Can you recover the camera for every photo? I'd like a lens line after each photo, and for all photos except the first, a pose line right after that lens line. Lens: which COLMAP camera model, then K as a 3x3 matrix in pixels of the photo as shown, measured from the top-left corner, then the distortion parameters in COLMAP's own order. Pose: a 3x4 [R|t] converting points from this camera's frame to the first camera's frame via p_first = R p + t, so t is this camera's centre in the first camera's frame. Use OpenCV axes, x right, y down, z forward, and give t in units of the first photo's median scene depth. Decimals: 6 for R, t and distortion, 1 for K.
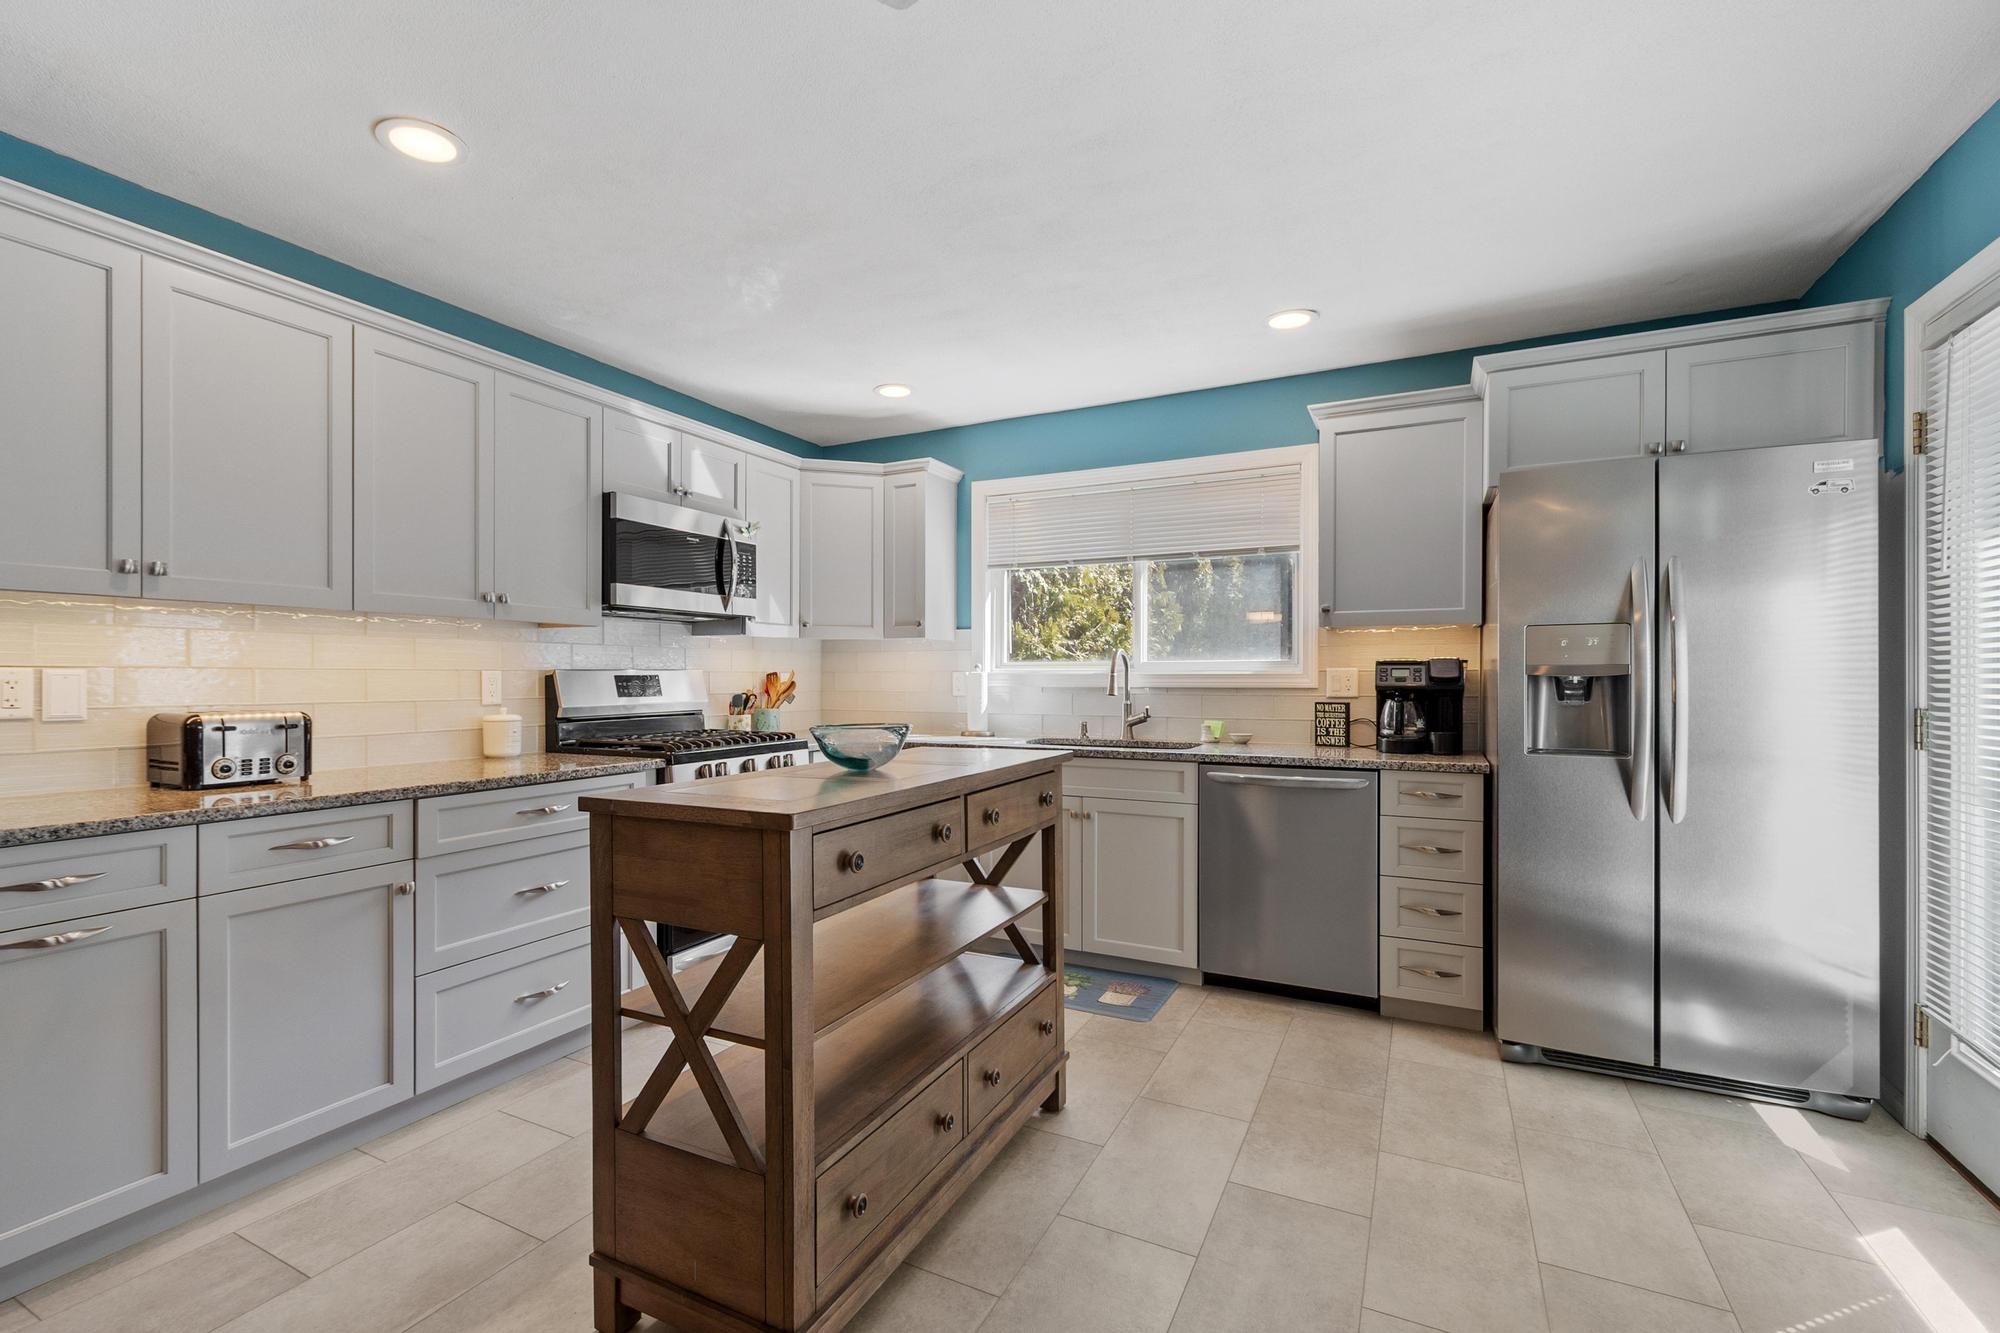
lens RADIAL K [[887.5, 0, 936.9], [0, 887.5, 681.7], [0, 0, 1]] dist [0.001558, -0.000970]
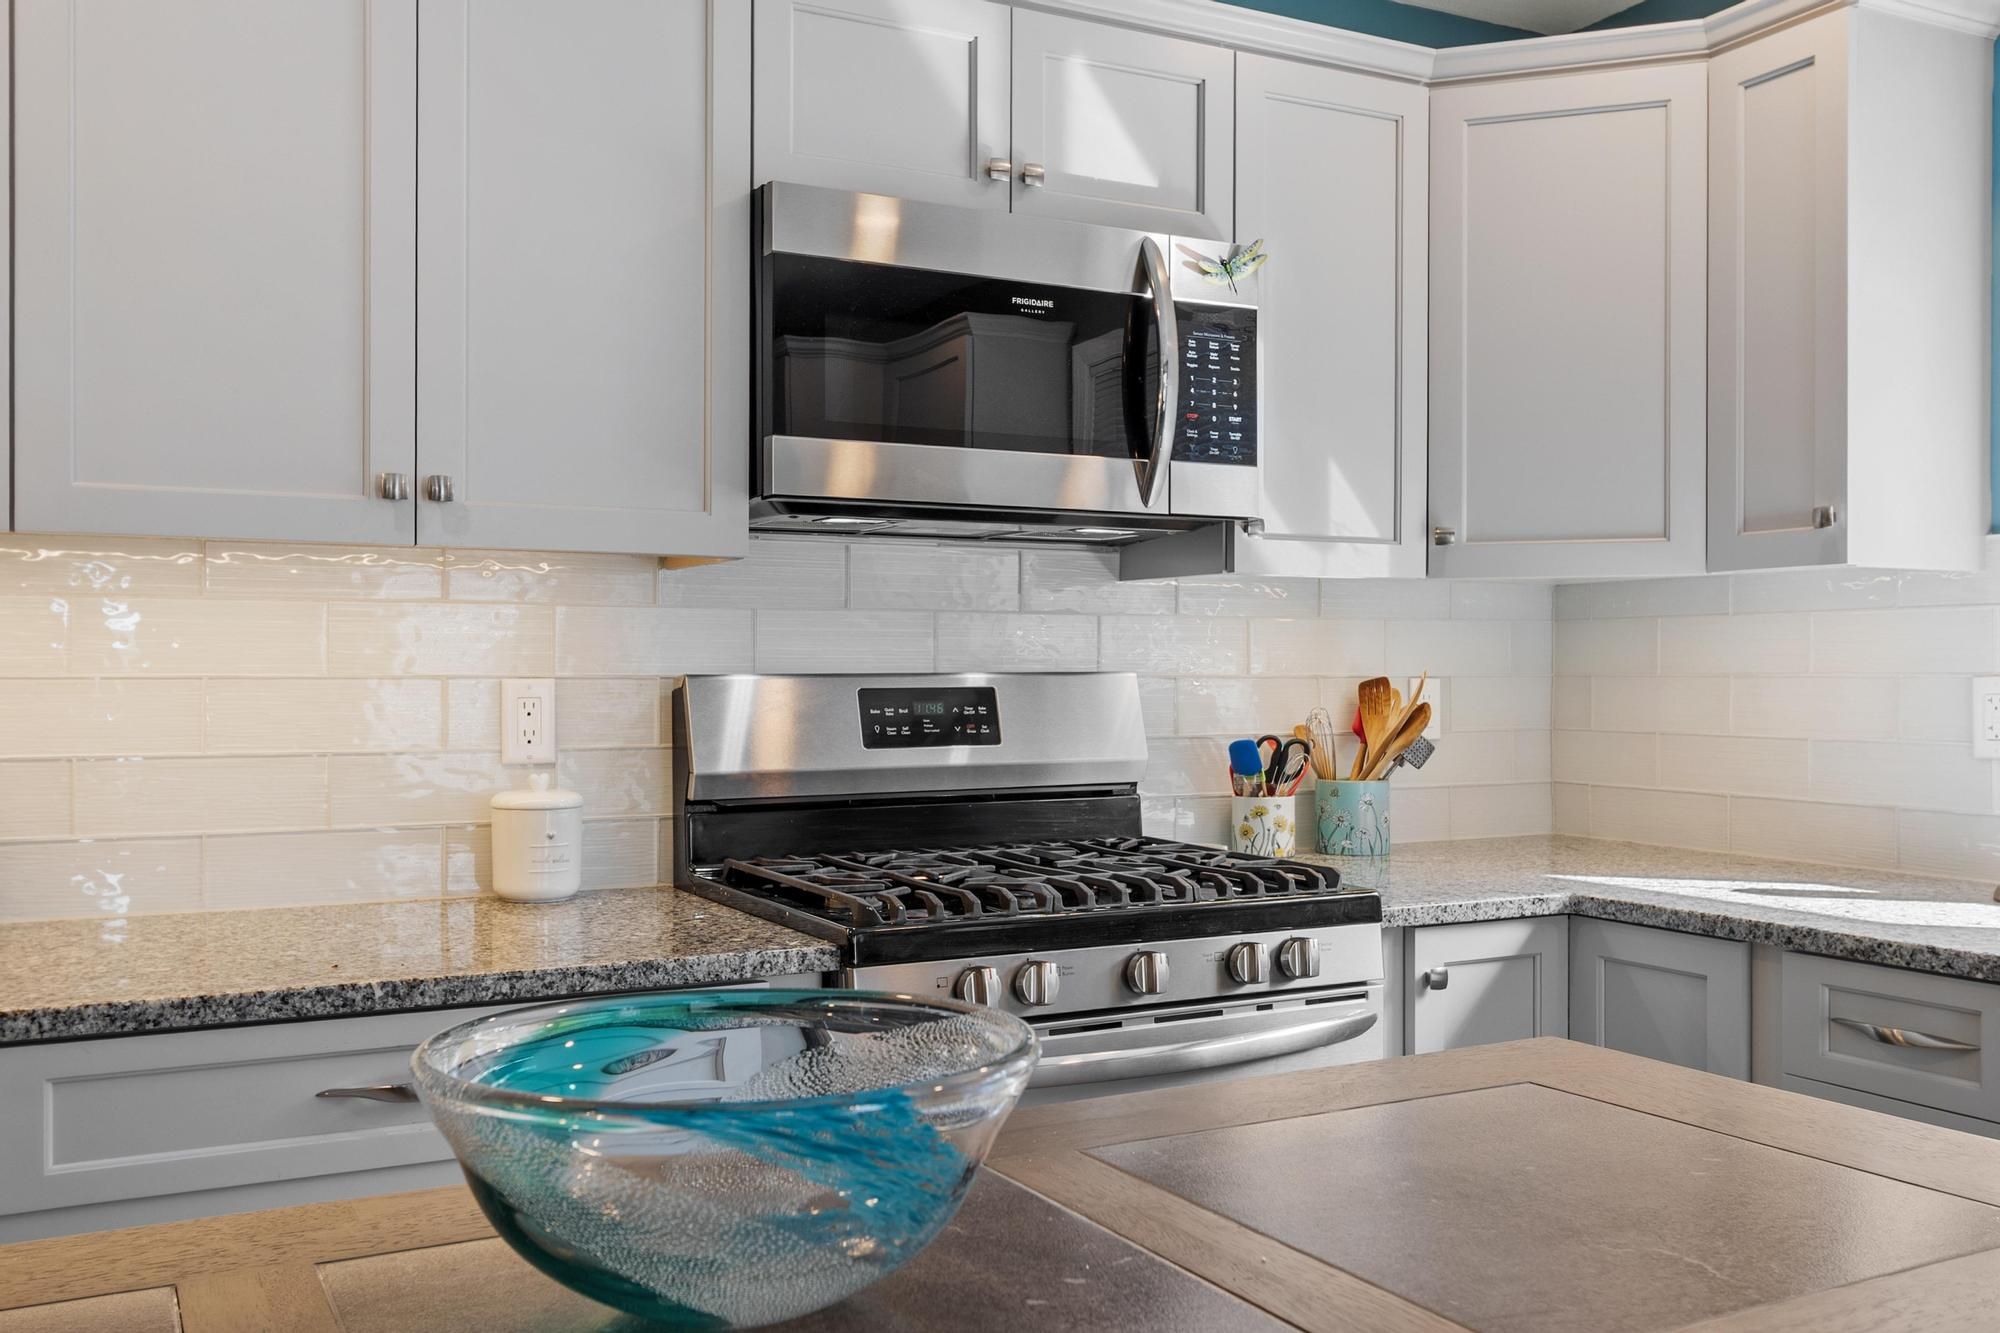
lens RADIAL K [[1656.1, 0, 947.2], [0, 1656.1, 678.8], [0, 0, 1]] dist [0.009728, 0.000987]
pose [[0.816423, 0.002190, -0.577450, 0.078530], [-0.003830, 0.999991, -0.001622, -0.011235], [0.577441, 0.003535, 0.816425, 0.468311]]
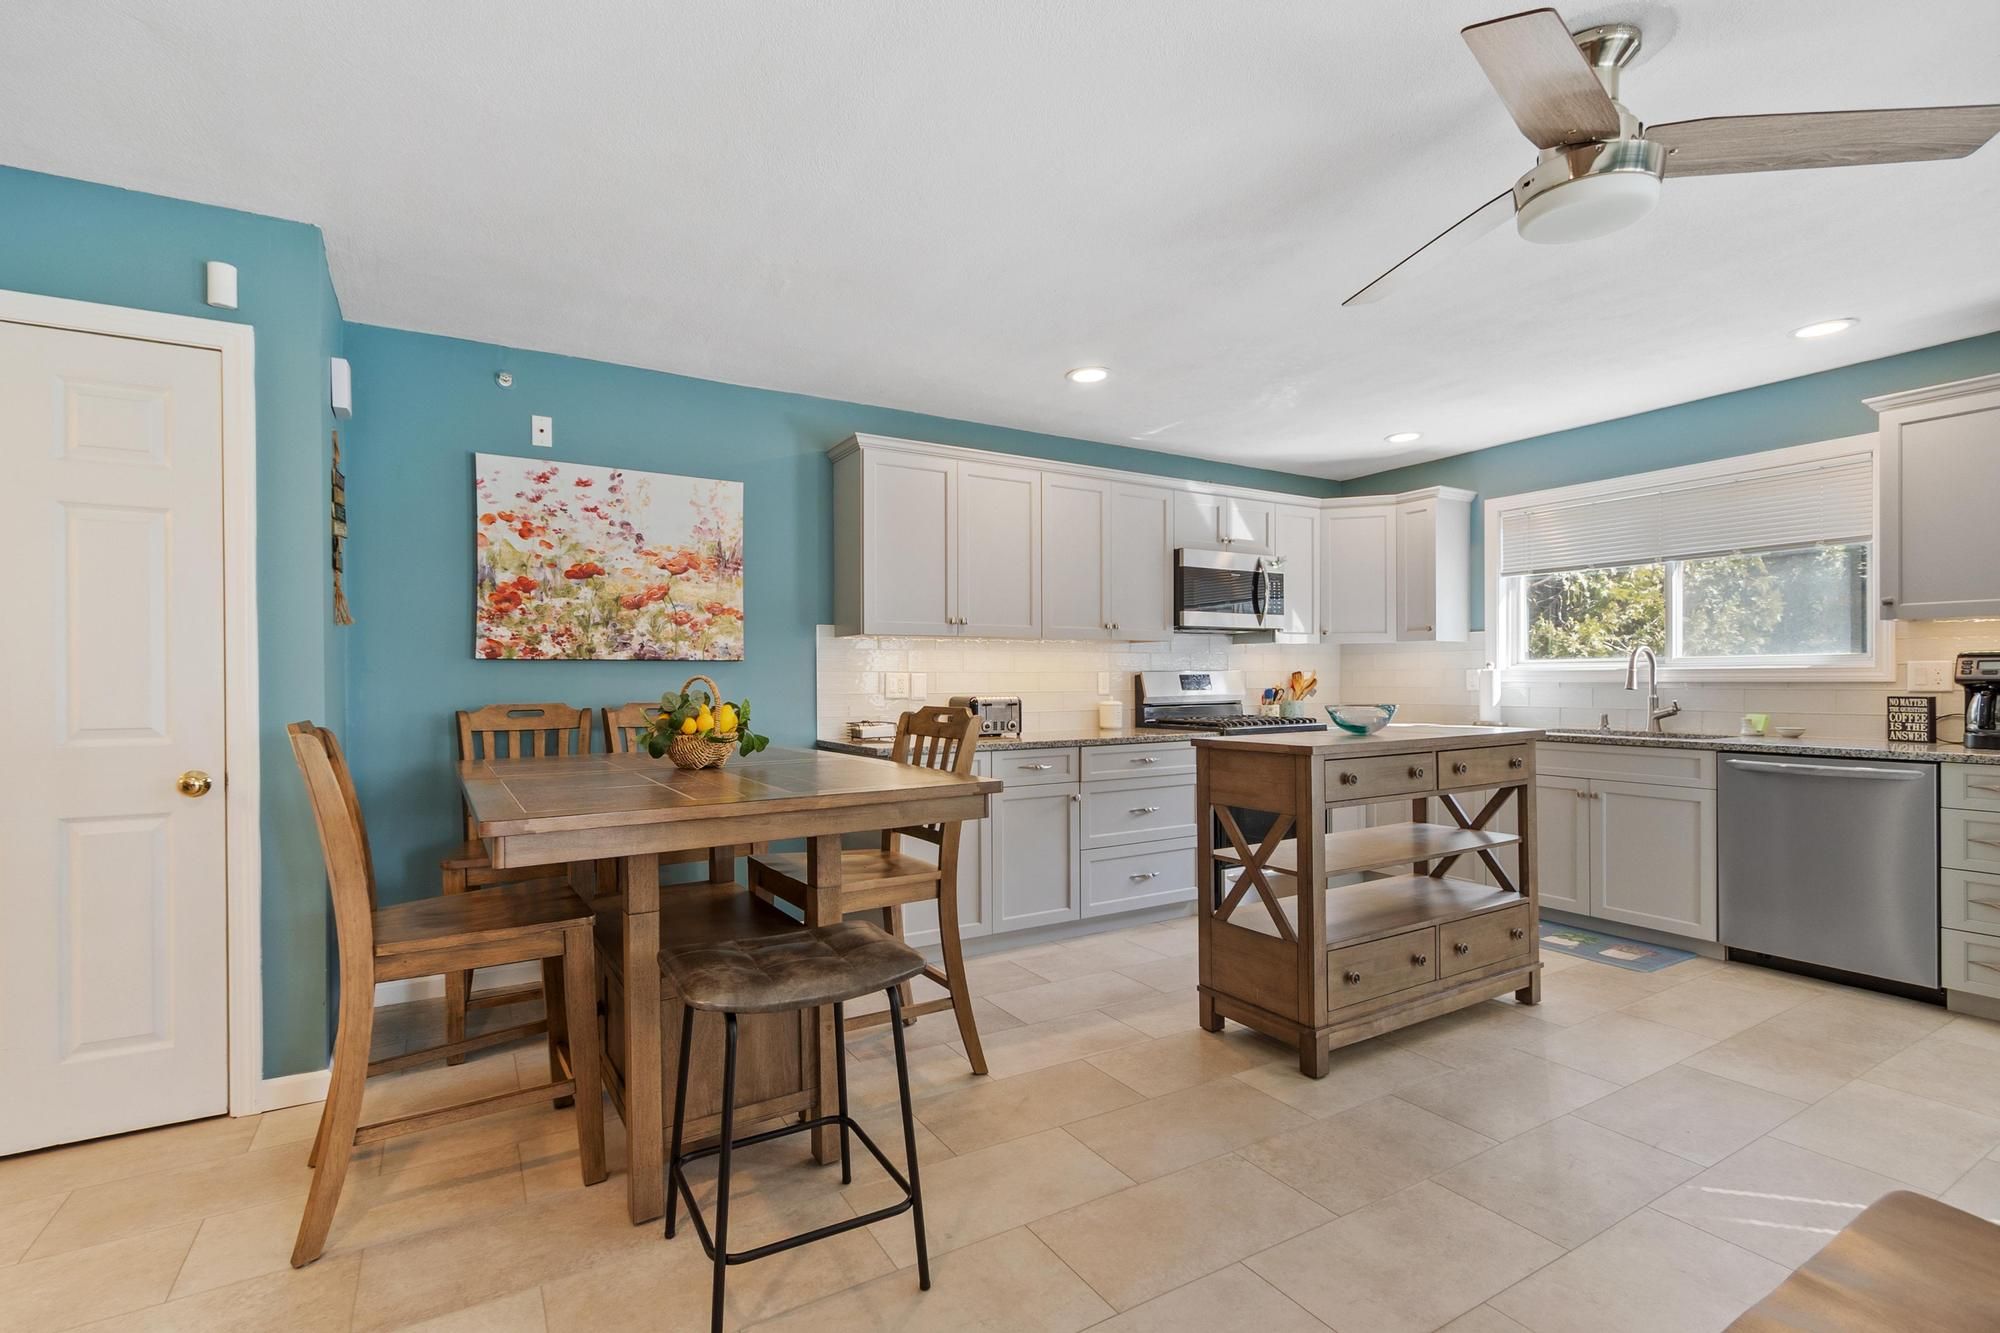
lens RADIAL K [[887.5, 0, 944.6], [0, 887.5, 683.7], [0, 0, 1]] dist [0.001558, -0.000970]
pose [[0.848484, -0.003578, -0.529209, 0.071063], [0.003940, 0.999992, -0.000443, 0.006369], [0.529207, -0.001709, 0.848491, -0.416808]]
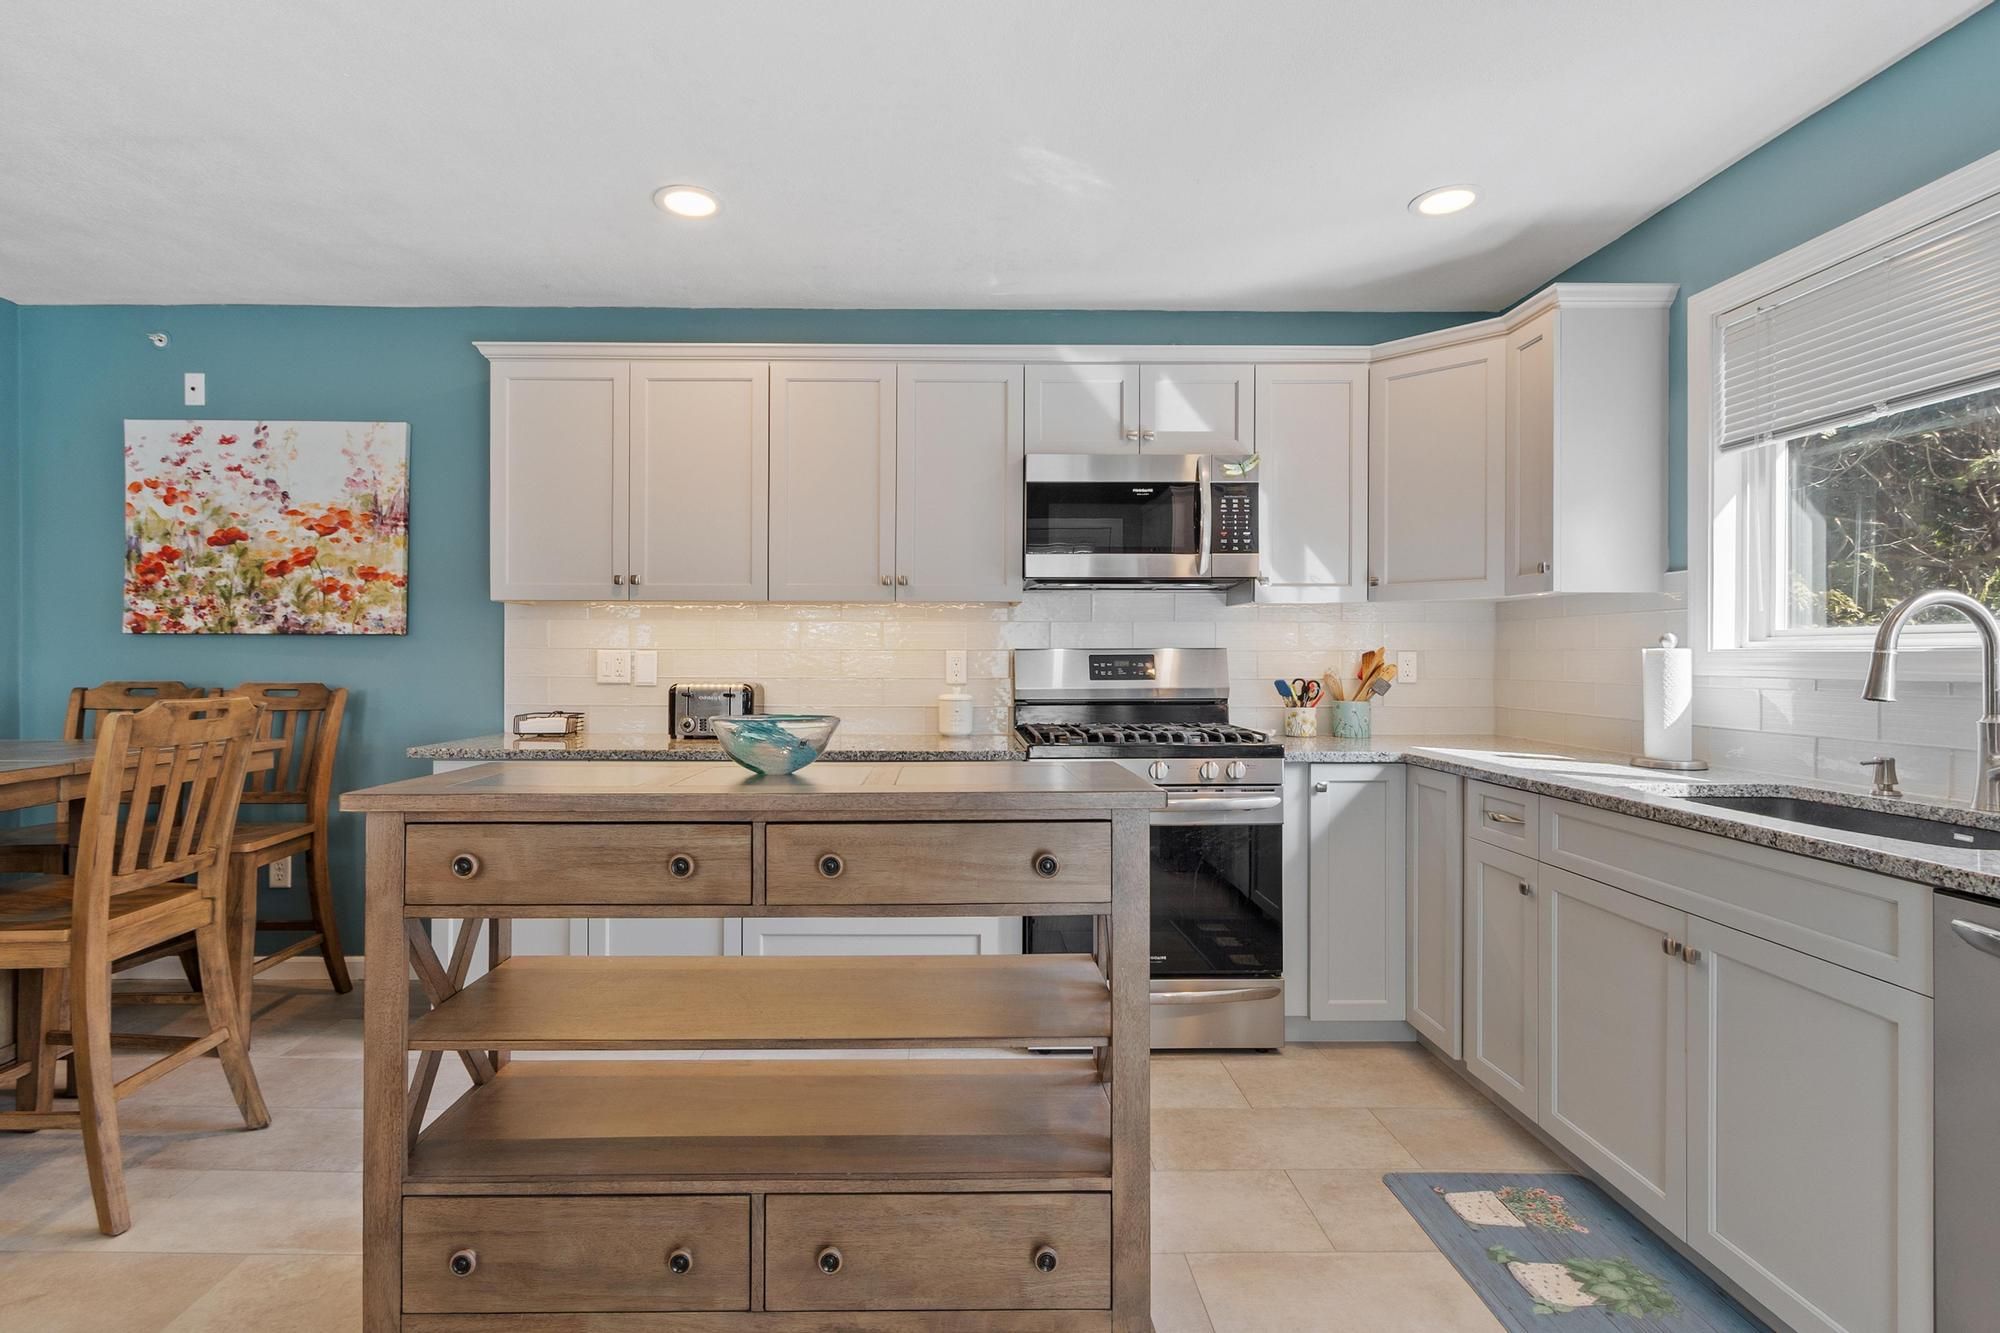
lens RADIAL K [[966.4, 0, 992.9], [0, 966.4, 653.5], [0, 0, 1]] dist [-0.001525, -0.000846]
pose [[0.485613, -0.003221, -0.874168, 0.463203], [-0.007059, 0.999946, -0.007605, -0.000931], [0.874146, 0.009864, 0.485564, 0.463603]]
